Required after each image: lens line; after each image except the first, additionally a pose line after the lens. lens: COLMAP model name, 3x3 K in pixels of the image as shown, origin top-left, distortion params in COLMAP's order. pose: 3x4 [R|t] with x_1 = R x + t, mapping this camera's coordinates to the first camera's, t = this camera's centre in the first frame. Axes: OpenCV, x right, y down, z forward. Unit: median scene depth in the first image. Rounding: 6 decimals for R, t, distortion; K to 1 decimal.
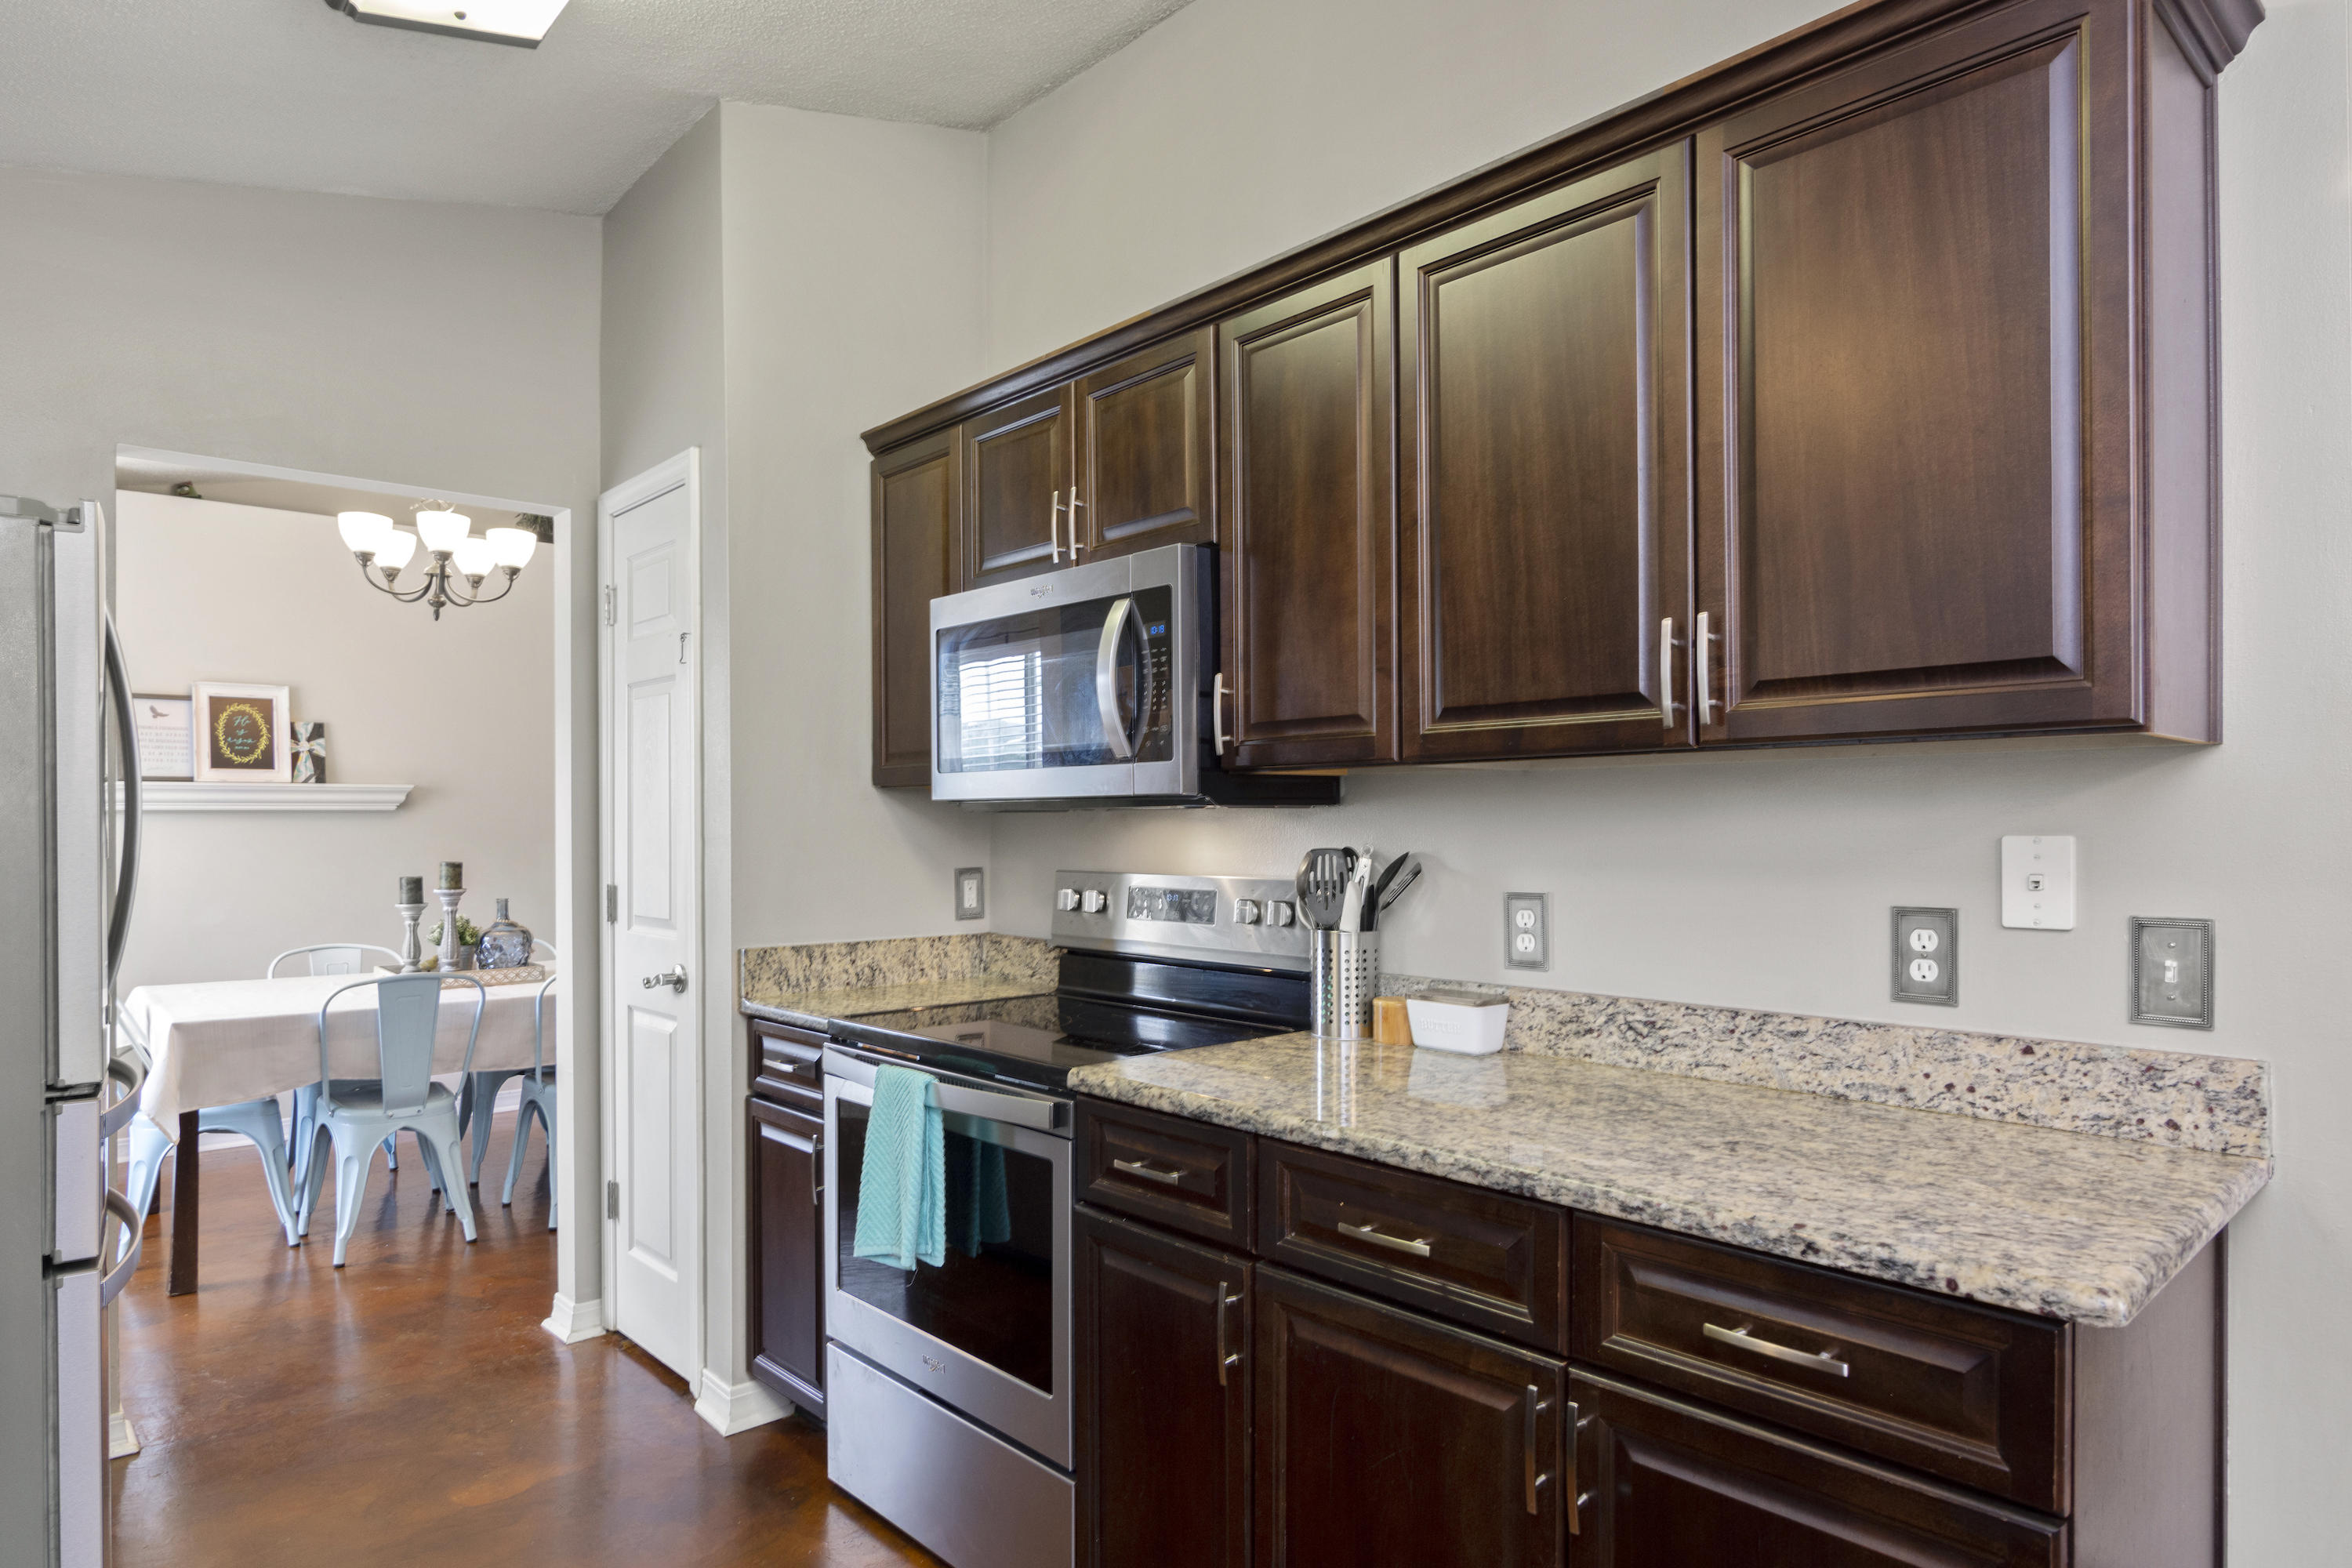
lens RADIAL K [[1372.9, 0, 1129.1], [0, 1372.9, 823.9], [0, 0, 1]] dist [-0.000706, 0.001359]
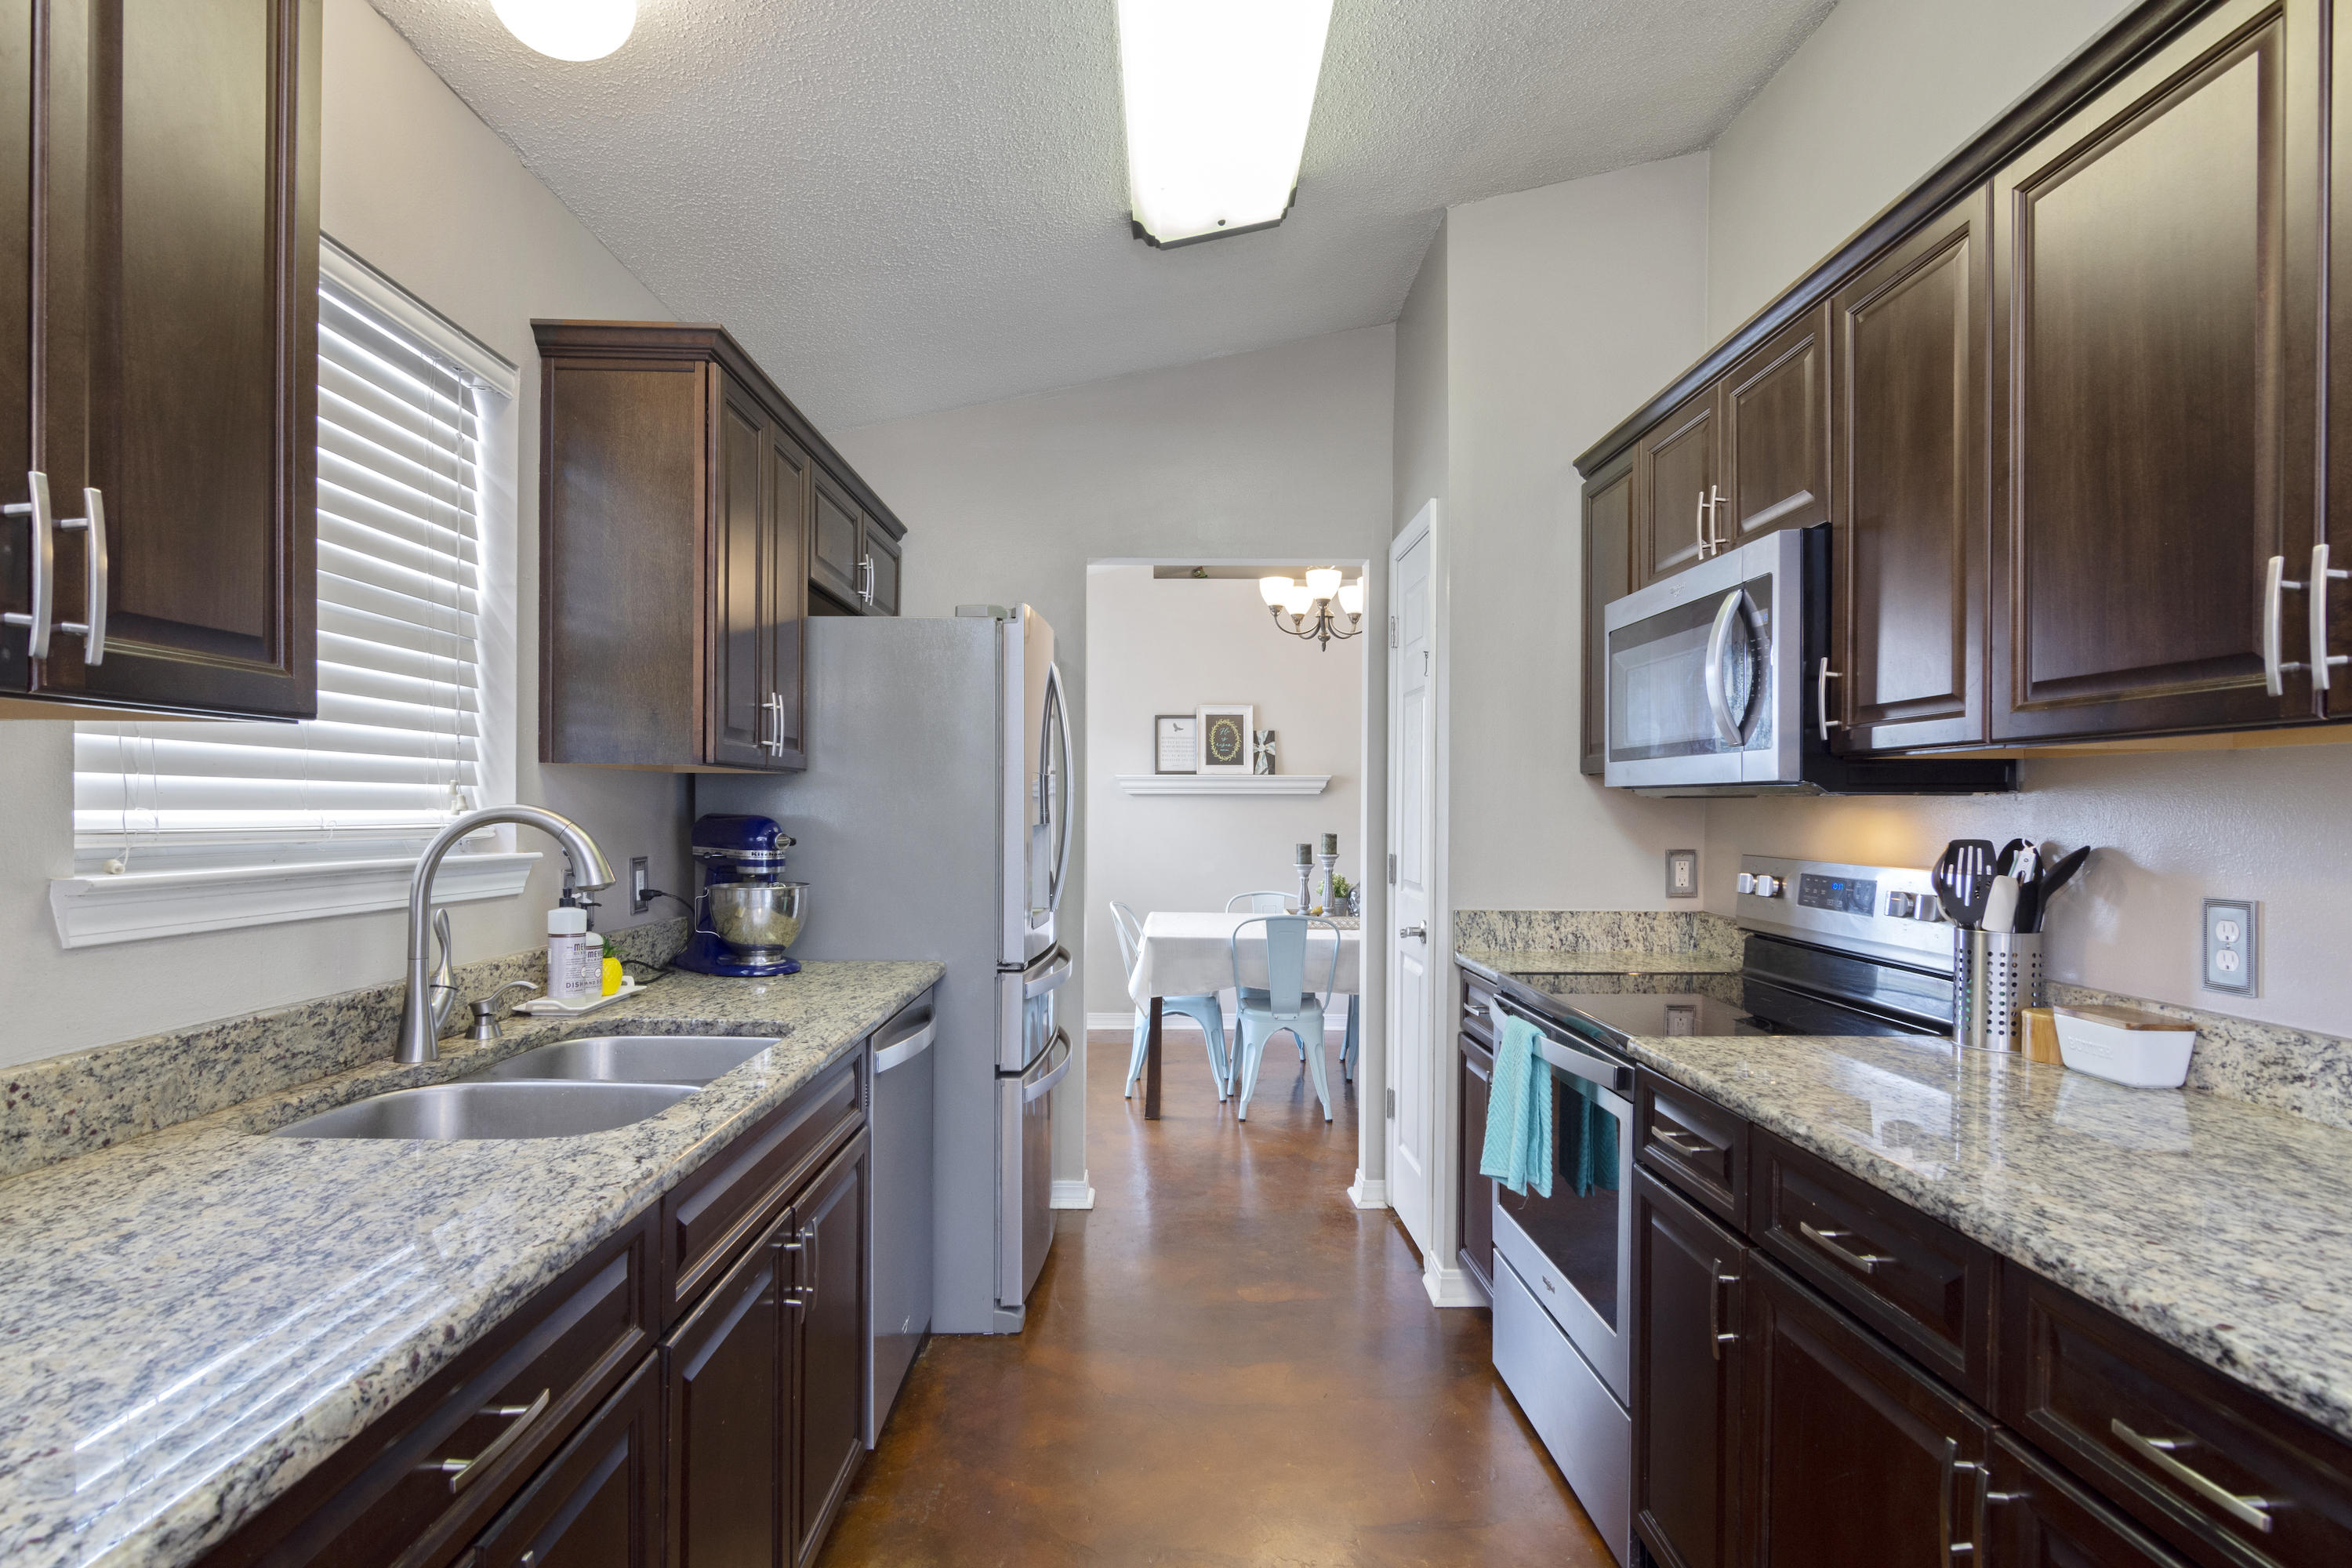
lens RADIAL K [[1150.5, 0, 1077.0], [0, 1150.5, 816.0], [0, 0, 1]] dist [0.000901, -0.000701]
pose [[0.751345, 0.013422, -0.659773, 0.174861], [-0.007188, 0.999900, 0.012155, -0.002263], [0.659871, -0.004390, 0.751366, 0.026829]]
